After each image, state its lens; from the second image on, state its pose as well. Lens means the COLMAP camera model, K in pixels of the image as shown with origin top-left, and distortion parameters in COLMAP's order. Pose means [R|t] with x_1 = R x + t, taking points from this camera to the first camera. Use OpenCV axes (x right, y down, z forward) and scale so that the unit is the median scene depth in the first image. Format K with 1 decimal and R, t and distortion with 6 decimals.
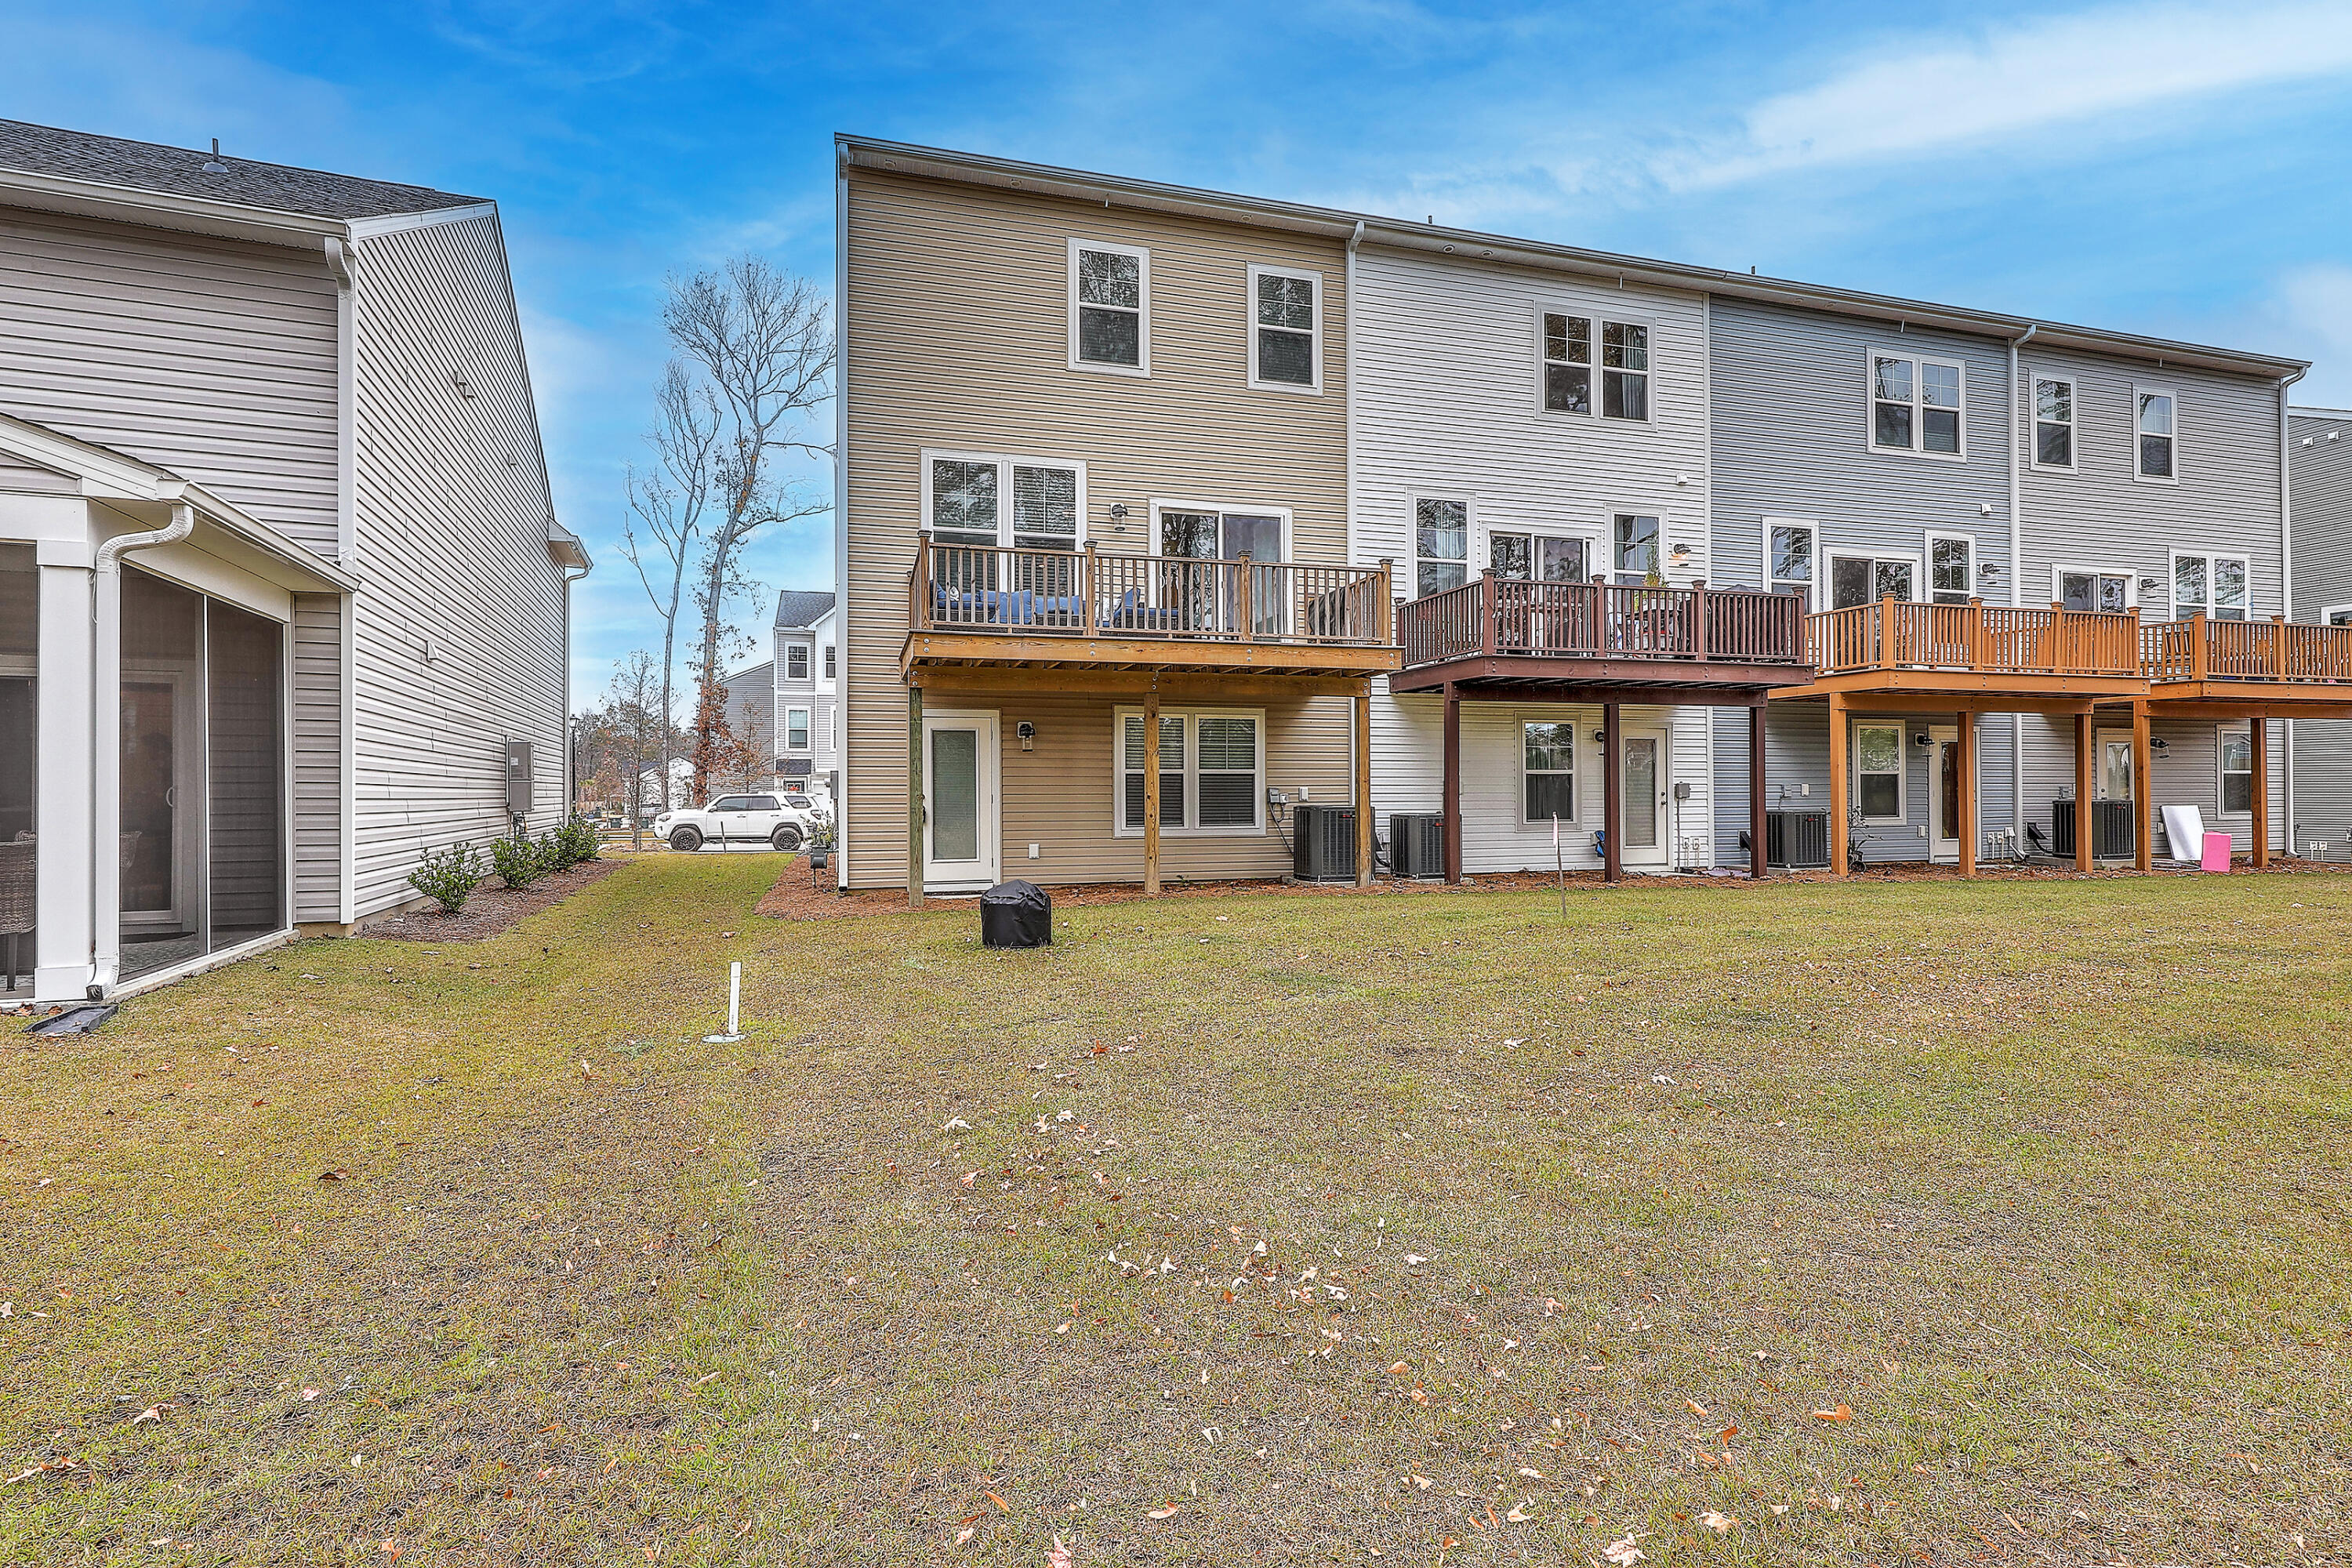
lens RADIAL K [[1187.5, 0, 1177.1], [0, 1187.5, 785.2], [0, 0, 1]] dist [0.004691, 0.001269]
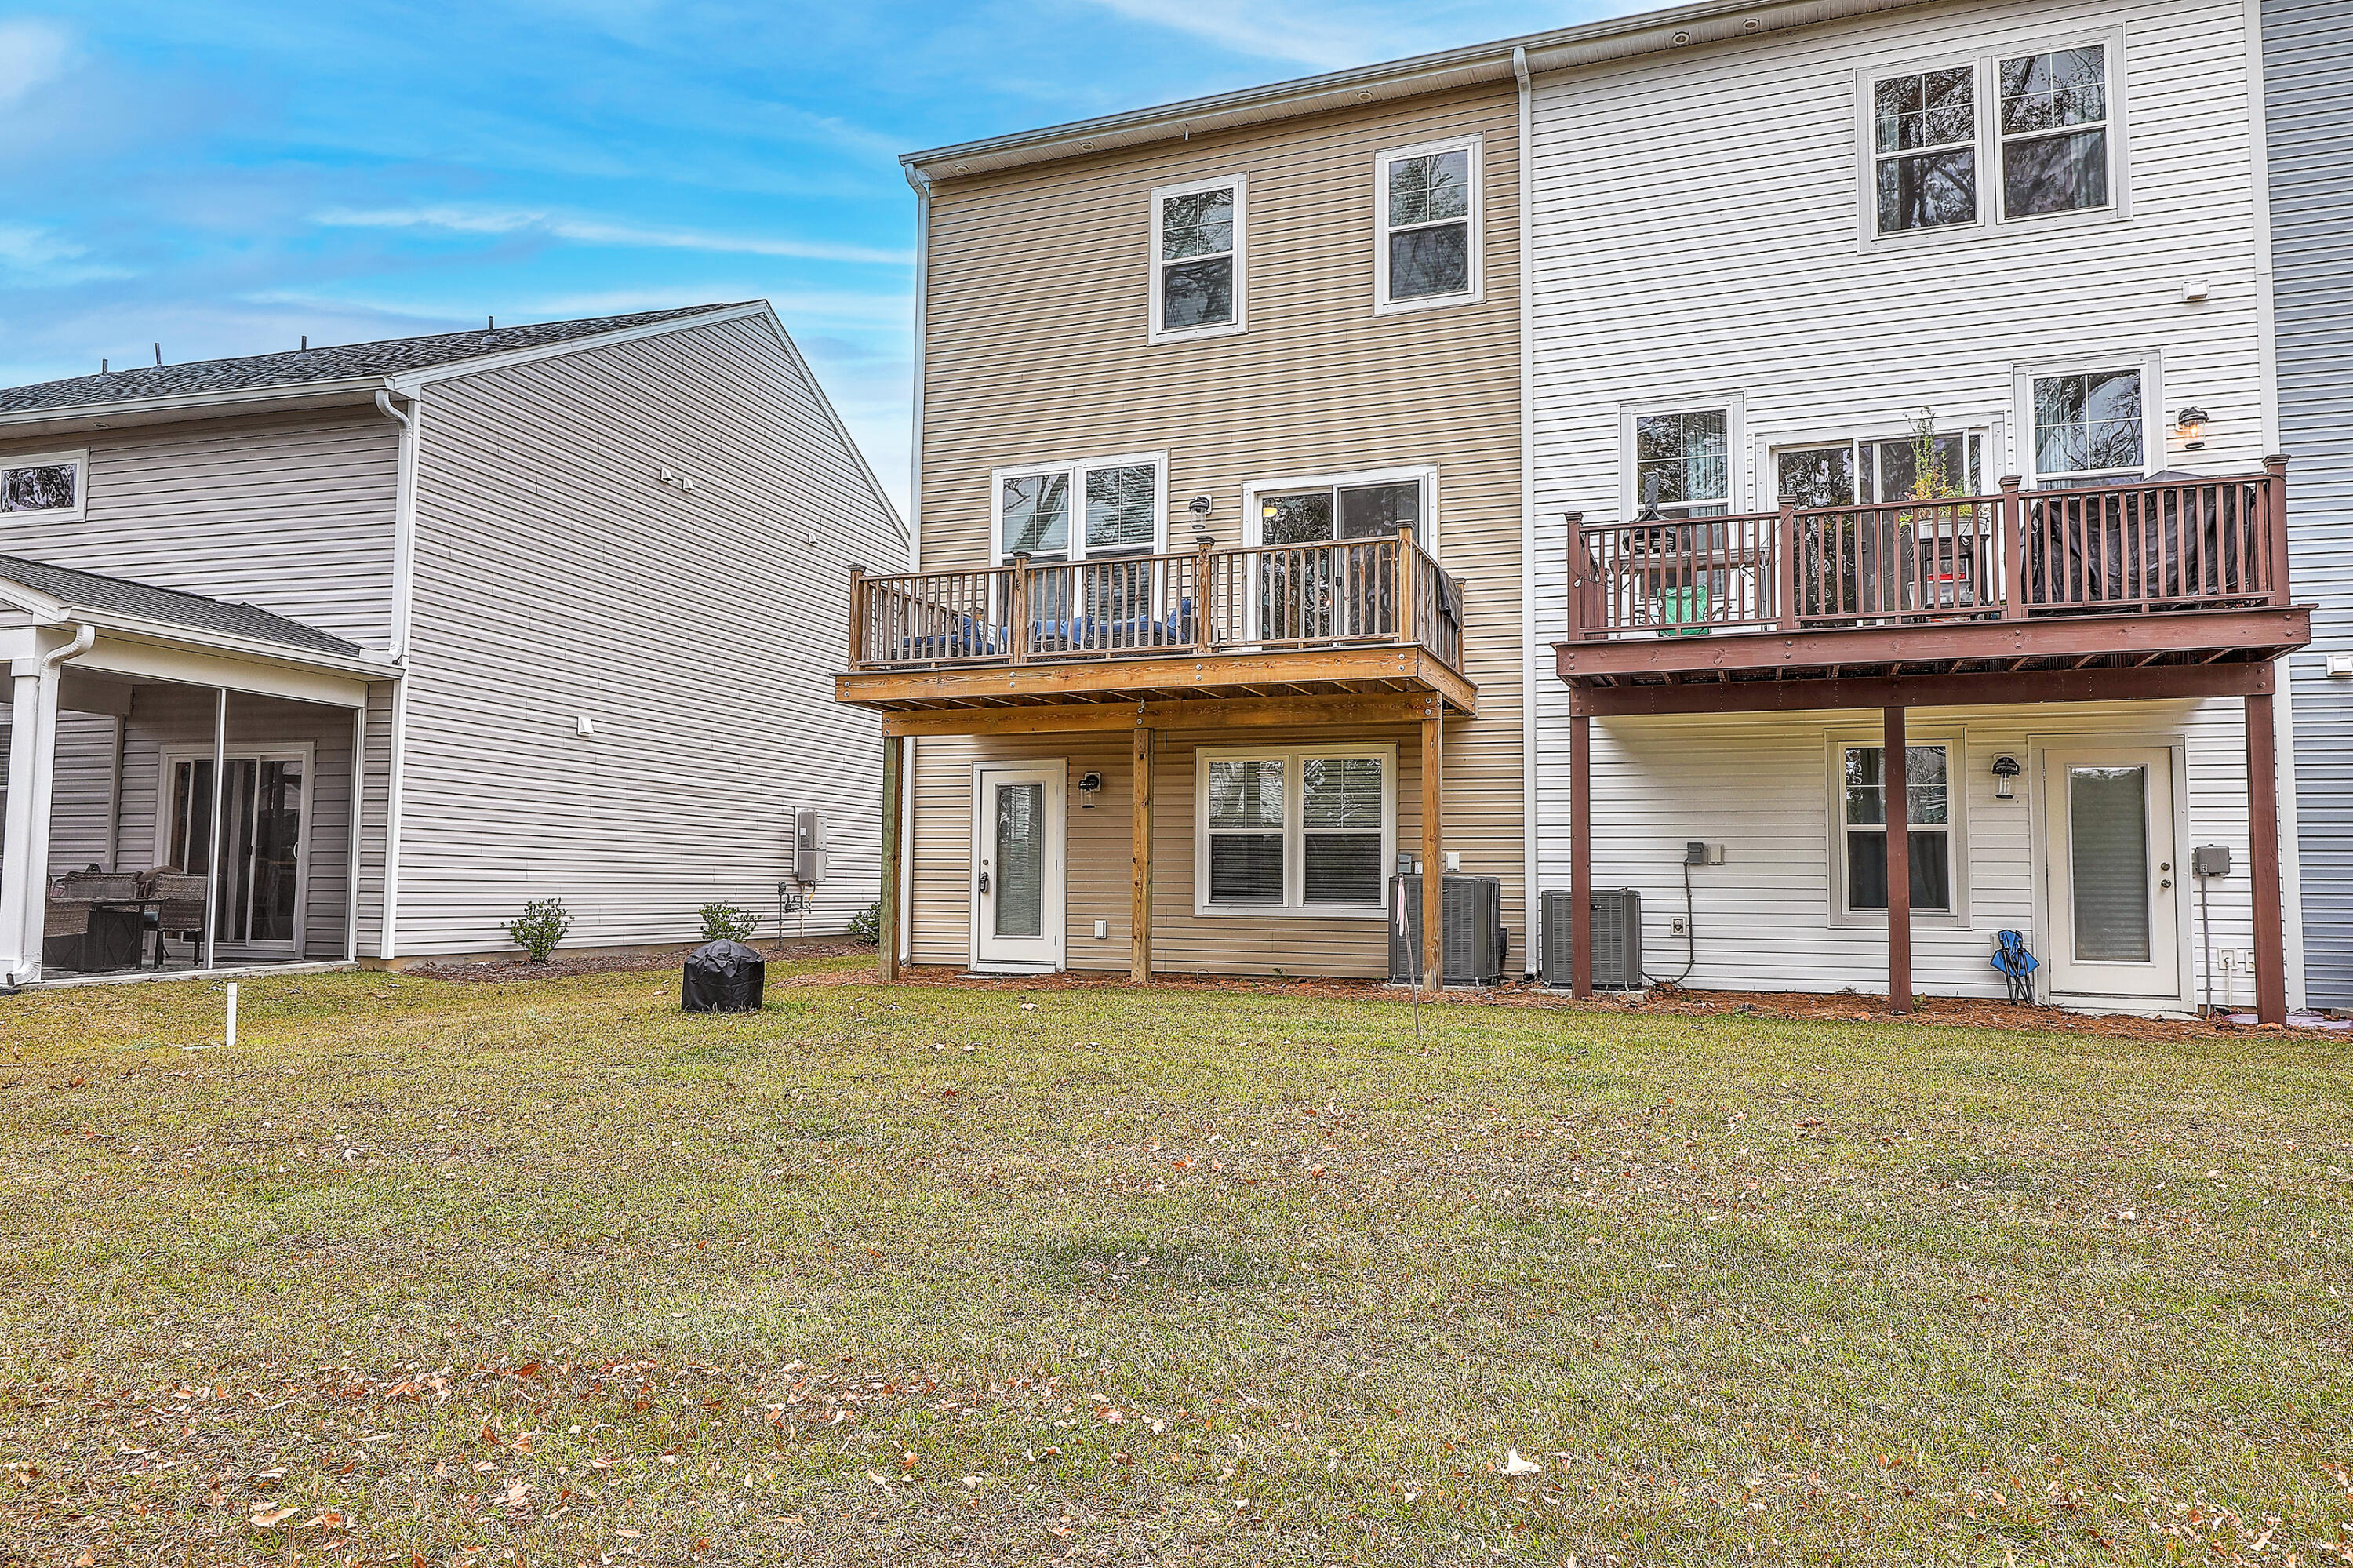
lens RADIAL K [[1523.9, 0, 1170.5], [0, 1523.9, 788.1], [0, 0, 1]] dist [0.005850, -0.001908]
pose [[0.781550, -0.029894, -0.623126, 0.556129], [-0.009876, 0.998133, -0.060271, 0.020449], [0.623765, 0.053259, 0.779796, 0.195196]]
